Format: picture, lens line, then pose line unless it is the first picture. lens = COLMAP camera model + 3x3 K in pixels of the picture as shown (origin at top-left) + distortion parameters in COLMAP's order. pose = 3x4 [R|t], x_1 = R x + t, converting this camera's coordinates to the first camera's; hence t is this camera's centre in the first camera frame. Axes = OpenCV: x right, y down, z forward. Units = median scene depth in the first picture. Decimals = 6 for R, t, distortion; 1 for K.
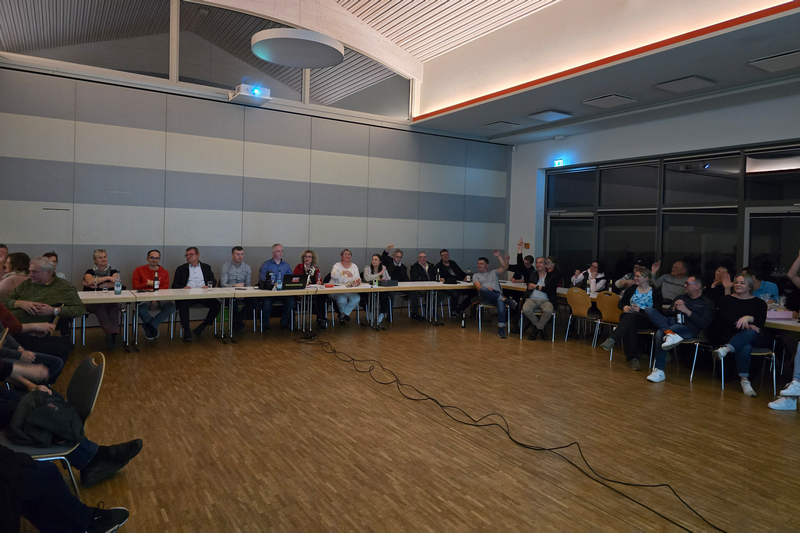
lens RADIAL K [[531.4, 0, 390.3], [0, 531.4, 237.0], [0, 0, 1]] dist [0.065276, -0.059375]
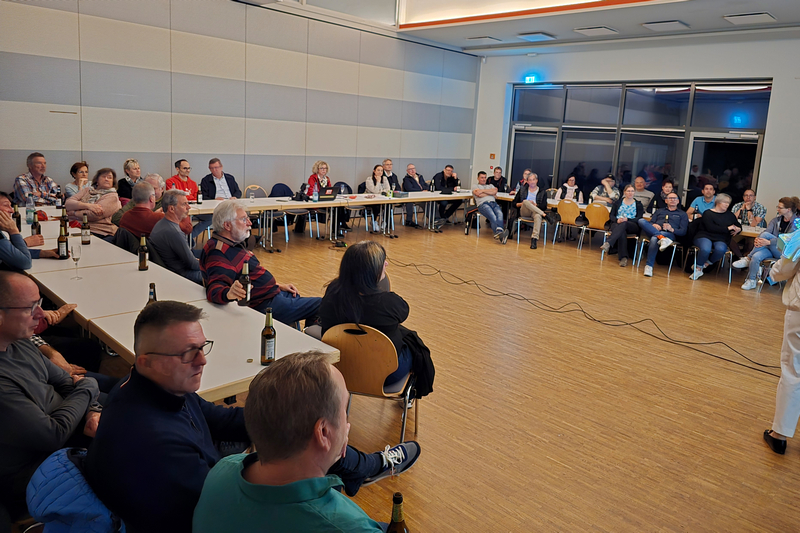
lens RADIAL K [[575.1, 0, 407.9], [0, 575.1, 222.5], [0, 0, 1]] dist [0.042828, -0.004762]
pose [[0.969095, -0.007798, 0.246564, -0.284697], [-0.031332, 0.987515, 0.154378, -0.037154], [-0.244689, -0.157332, 0.956752, -0.118644]]
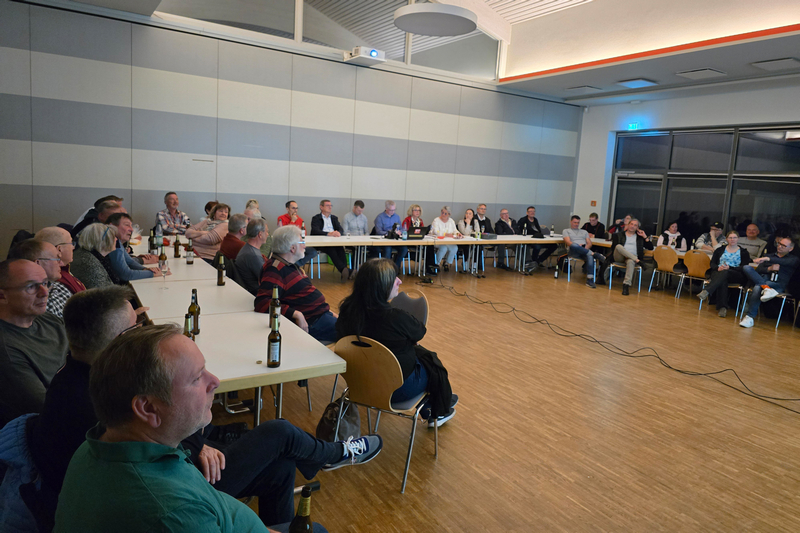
lens RADIAL K [[533.4, 0, 399.8], [0, 533.4, 244.1], [0, 0, 1]] dist [0.043450, -0.033295]
pose [[0.999439, 0.031009, 0.012657, -0.212648], [-0.032245, 0.993040, 0.113279, -0.018091], [-0.009056, -0.113624, 0.993483, -0.113259]]
